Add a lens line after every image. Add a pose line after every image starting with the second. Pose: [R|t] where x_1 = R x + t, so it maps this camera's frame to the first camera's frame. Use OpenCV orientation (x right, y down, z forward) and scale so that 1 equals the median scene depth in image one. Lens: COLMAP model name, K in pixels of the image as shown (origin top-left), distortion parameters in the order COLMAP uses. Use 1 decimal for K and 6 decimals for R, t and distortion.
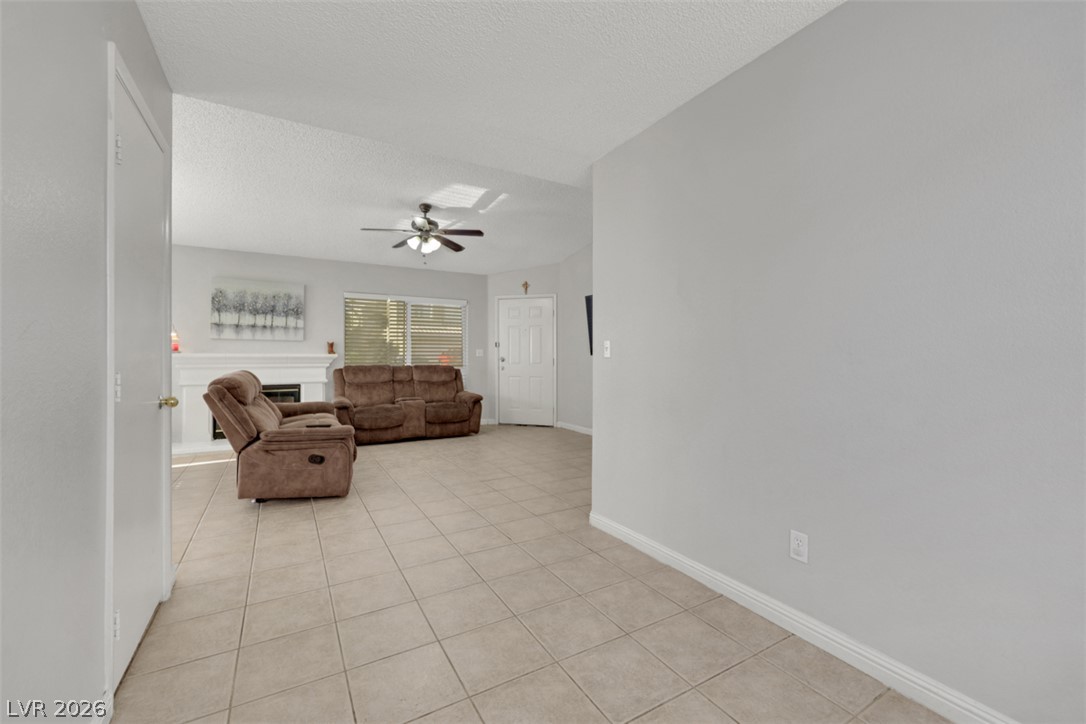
lens RADIAL K [[453.0, 0, 544.5], [0, 453.0, 354.9], [0, 0, 1]] dist [-0.001111, -0.000135]
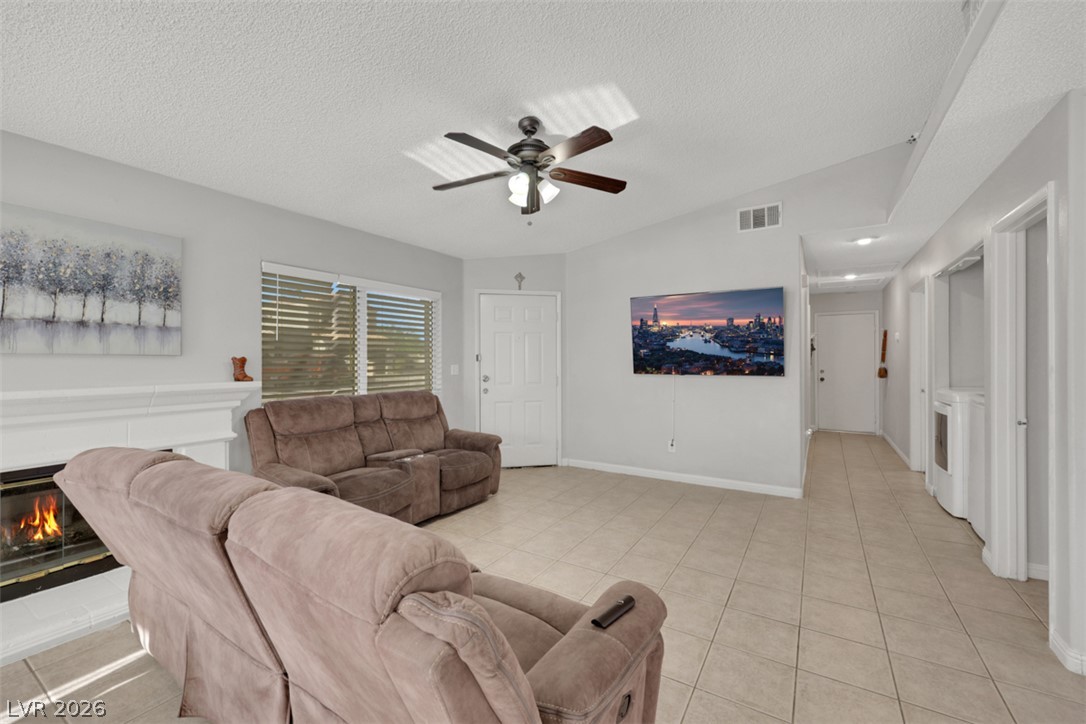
lens RADIAL K [[446.6, 0, 545.0], [0, 446.6, 359.0], [0, 0, 1]] dist [0.000437, 0.000159]
pose [[0.880962, -0.002556, 0.473180, -0.430497], [0.000562, 0.999990, 0.004355, -0.030034], [-0.473186, -0.003571, 0.880955, 0.420488]]
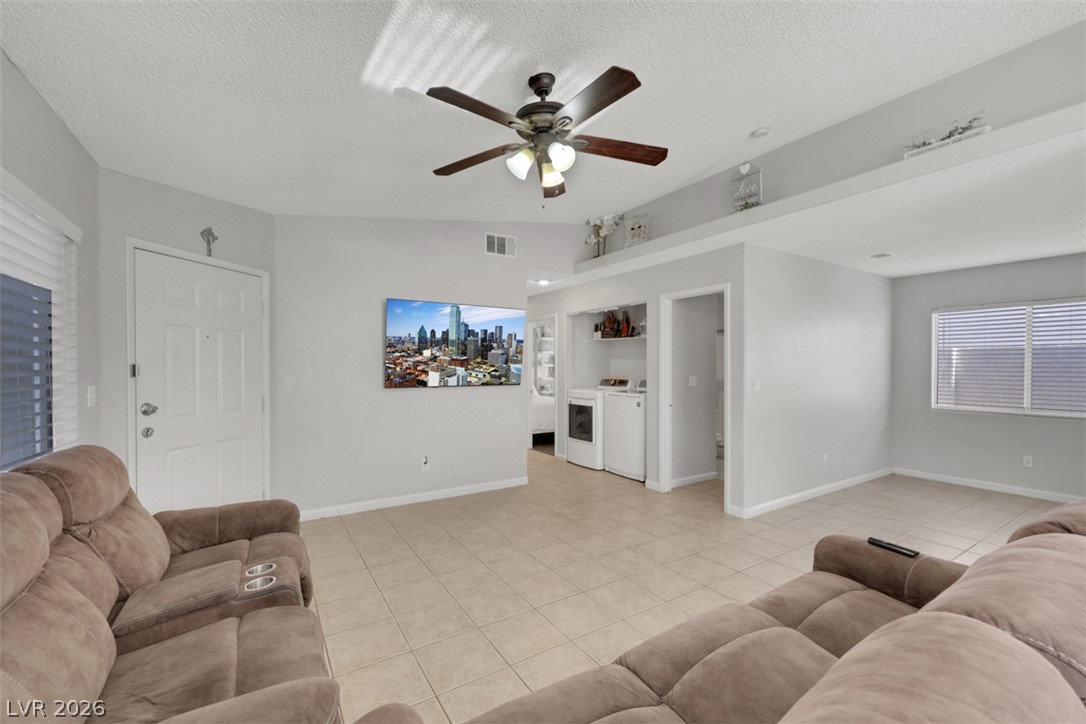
lens RADIAL K [[444.6, 0, 540.7], [0, 444.6, 370.1], [0, 0, 1]] dist [0.001819, 0.000248]
pose [[-0.041064, -0.007990, 0.999125, -0.602445], [-0.003571, 0.999963, 0.007850, -0.033741], [-0.999150, -0.003245, -0.041091, 0.859142]]
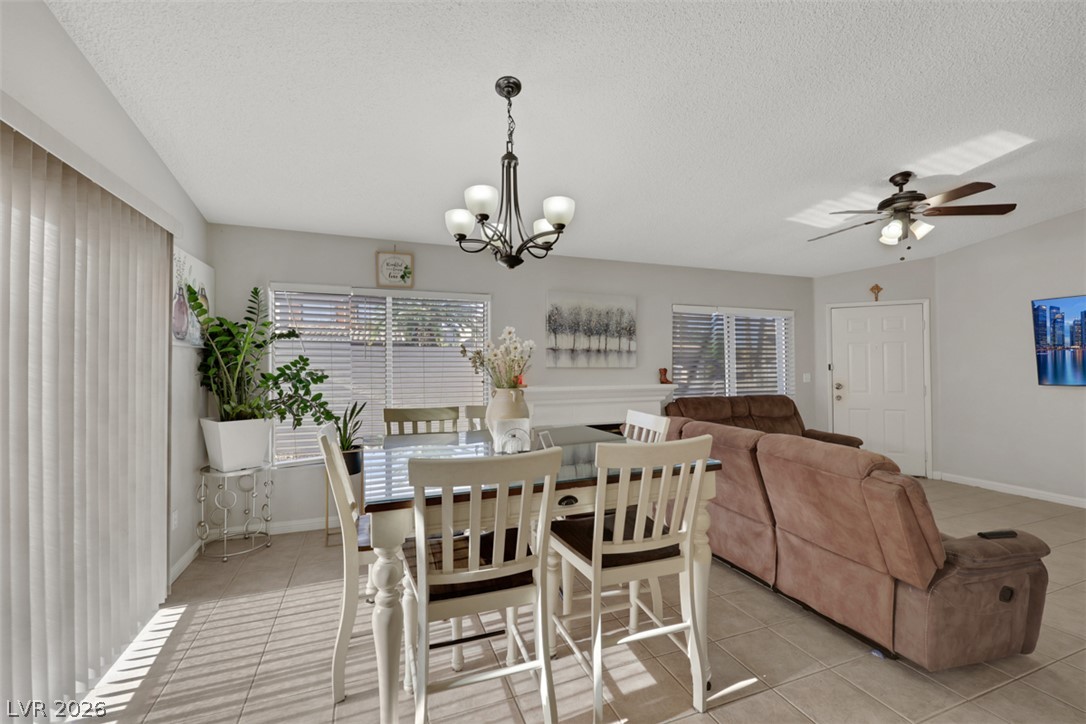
lens RADIAL K [[452.5, 0, 542.3], [0, 452.5, 361.1], [0, 0, 1]] dist [-0.000199, 0.000410]
pose [[0.986830, -0.009107, -0.161505, -0.583775], [0.007807, 0.999932, -0.008677, -0.037863], [0.161573, 0.007302, 0.986834, 0.198460]]
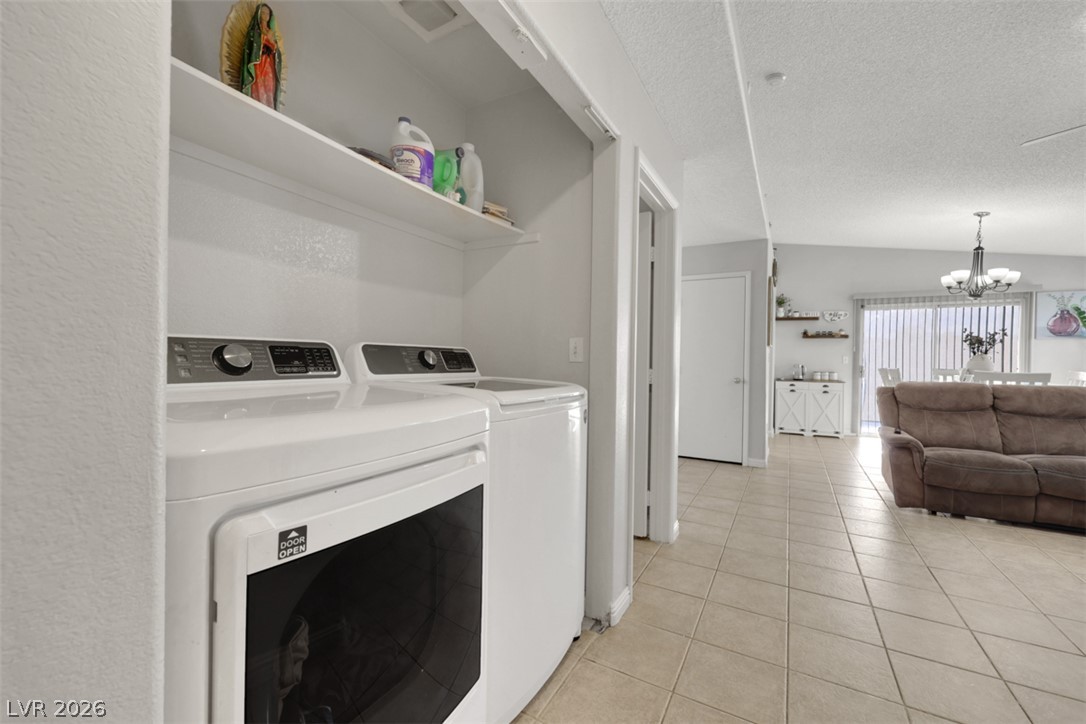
lens RADIAL K [[441.2, 0, 543.3], [0, 441.2, 358.4], [0, 0, 1]] dist [-0.000200, -0.000241]
pose [[-0.861047, -0.015419, -0.508292, 0.435390], [-0.017406, 0.999848, -0.000844, 0.002215], [0.508228, 0.008120, -0.861184, 0.871790]]
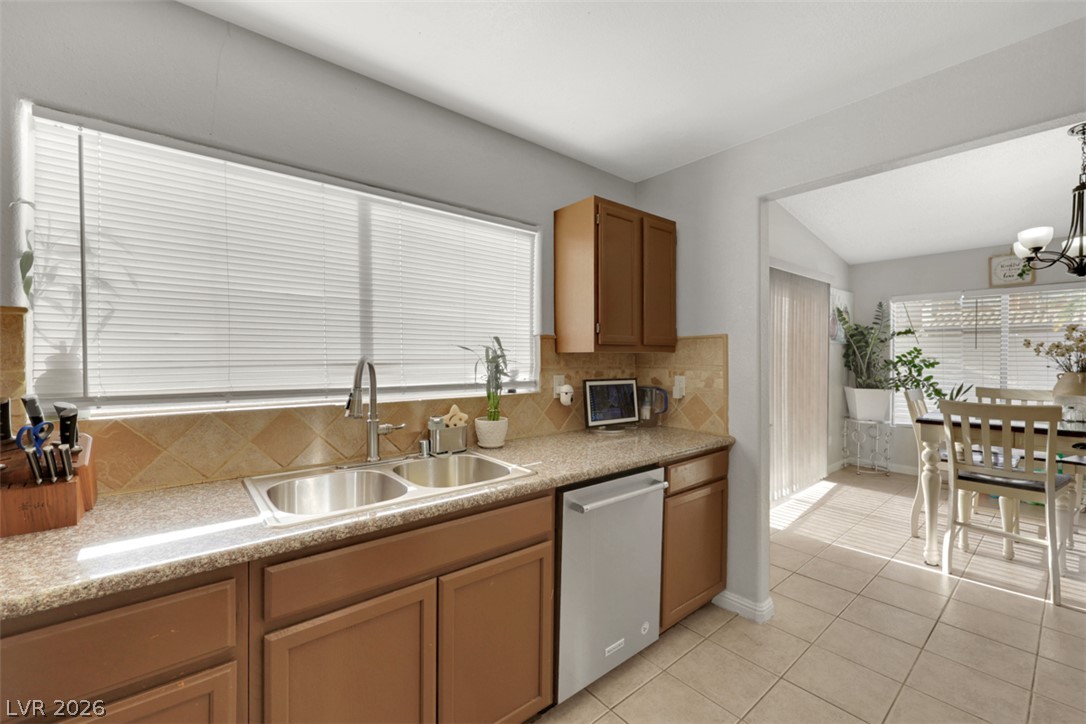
lens RADIAL K [[446.6, 0, 545.0], [0, 446.6, 359.0], [0, 0, 1]] dist [0.000437, 0.000159]
pose [[0.164871, 0.005276, -0.986301, -0.295084], [0.000220, 0.999985, 0.005386, -0.036090], [0.986315, -0.001105, 0.164867, -0.068589]]
